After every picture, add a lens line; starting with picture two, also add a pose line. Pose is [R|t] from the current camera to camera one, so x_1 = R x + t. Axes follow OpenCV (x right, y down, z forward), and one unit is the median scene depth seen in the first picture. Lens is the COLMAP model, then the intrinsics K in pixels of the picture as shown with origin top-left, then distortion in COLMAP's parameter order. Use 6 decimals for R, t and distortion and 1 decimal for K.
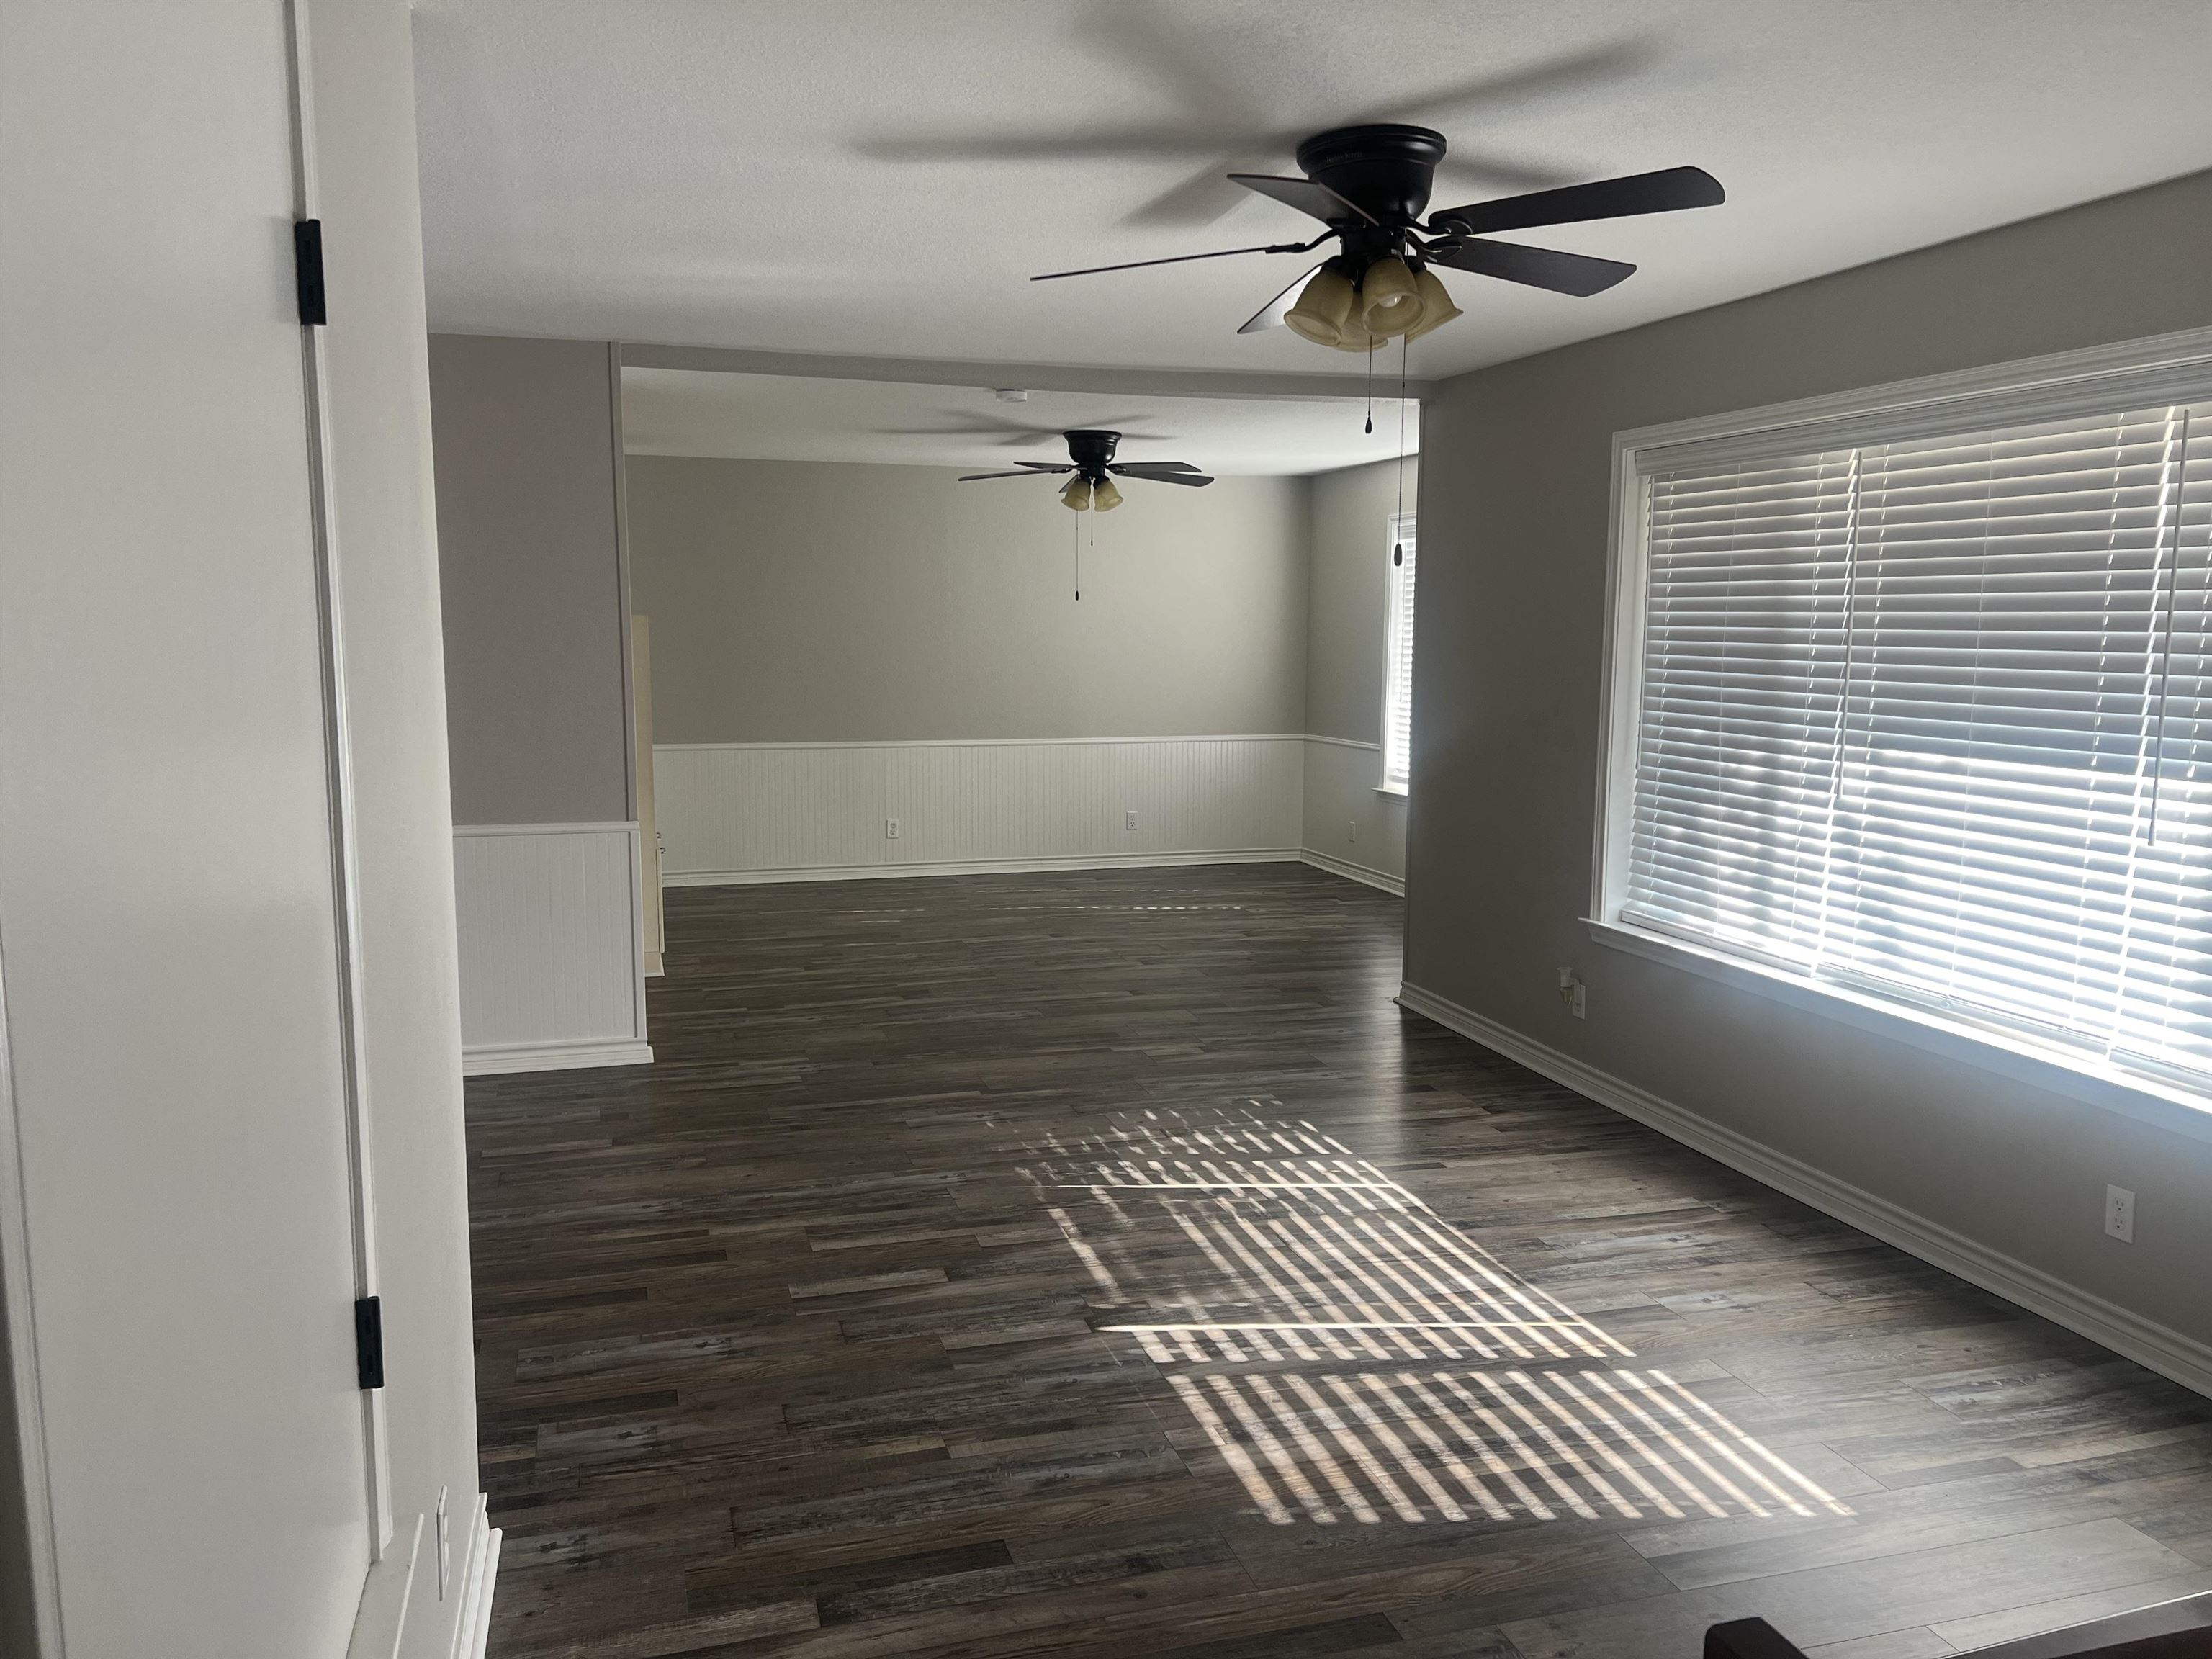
lens RADIAL K [[1664.2, 0, 1089.9], [0, 1664.2, 840.0], [0, 0, 1]] dist [0.085448, -0.107211]
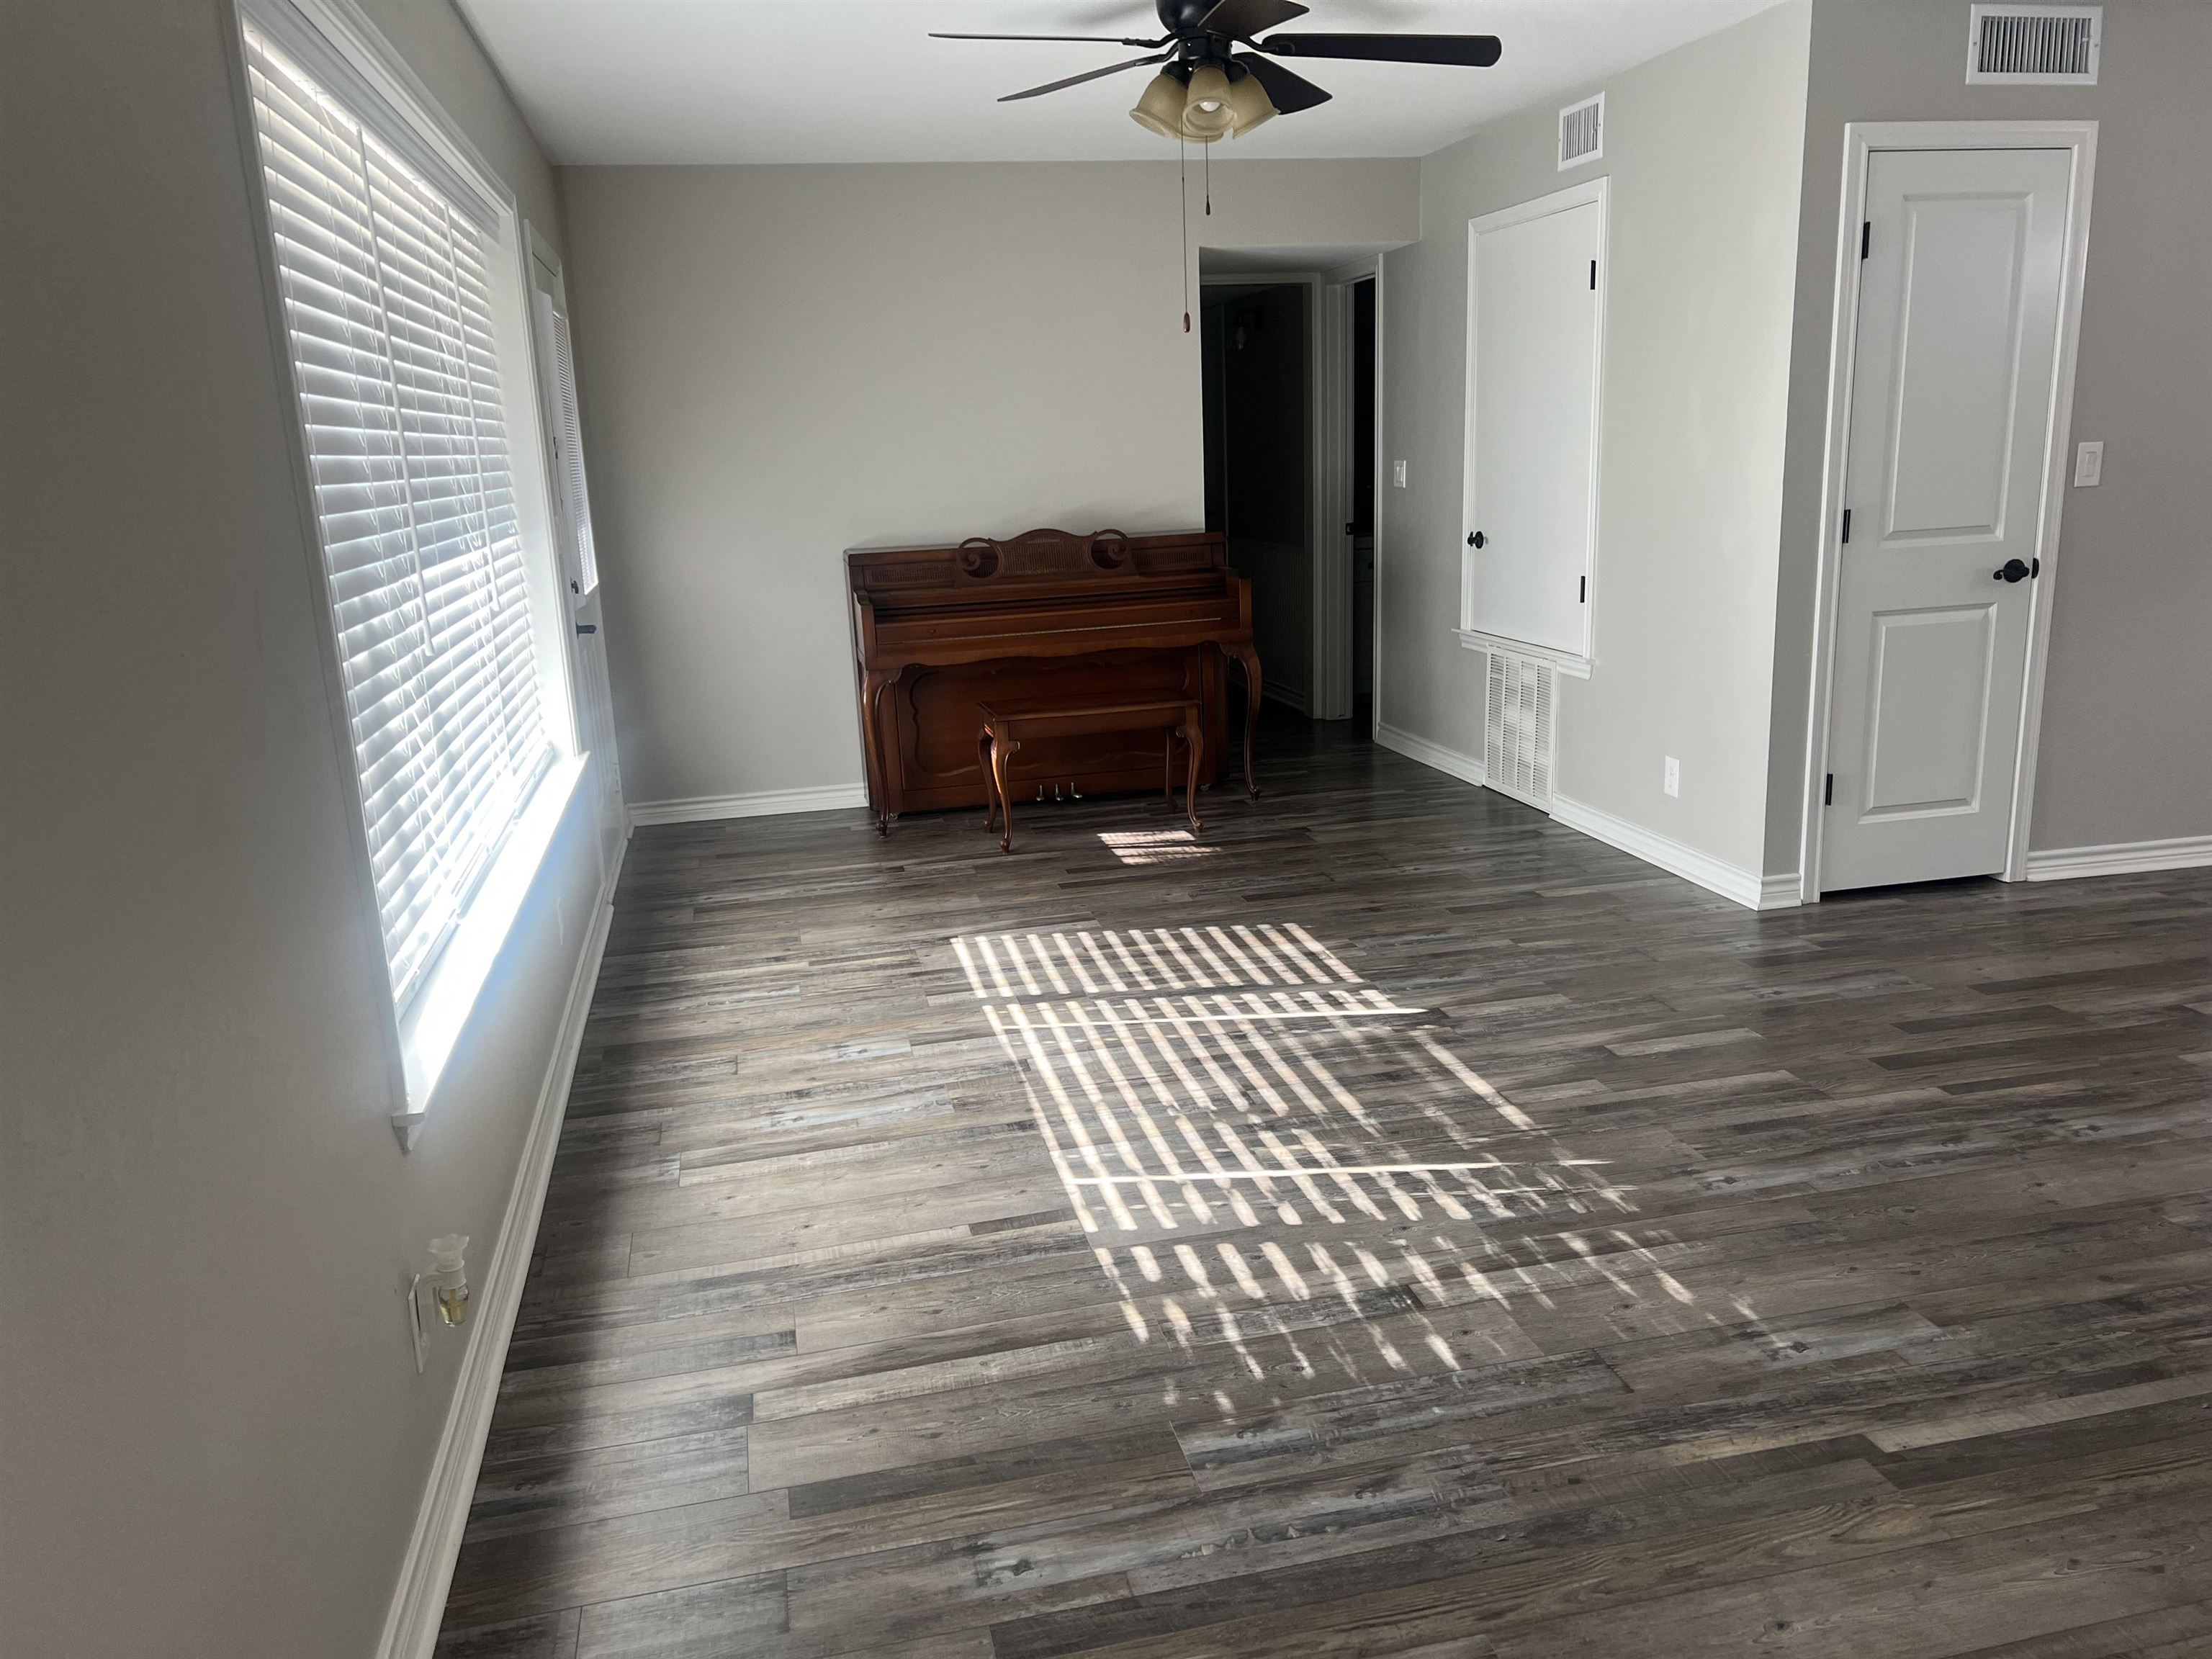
lens RADIAL K [[1664.2, 0, 1089.9], [0, 1664.2, 840.0], [0, 0, 1]] dist [0.085448, -0.107211]
pose [[-0.996444, 0.025958, 0.080160, 0.142141], [0.053051, 0.932394, 0.357528, -0.234814], [-0.065460, 0.360509, -0.930456, 2.041155]]
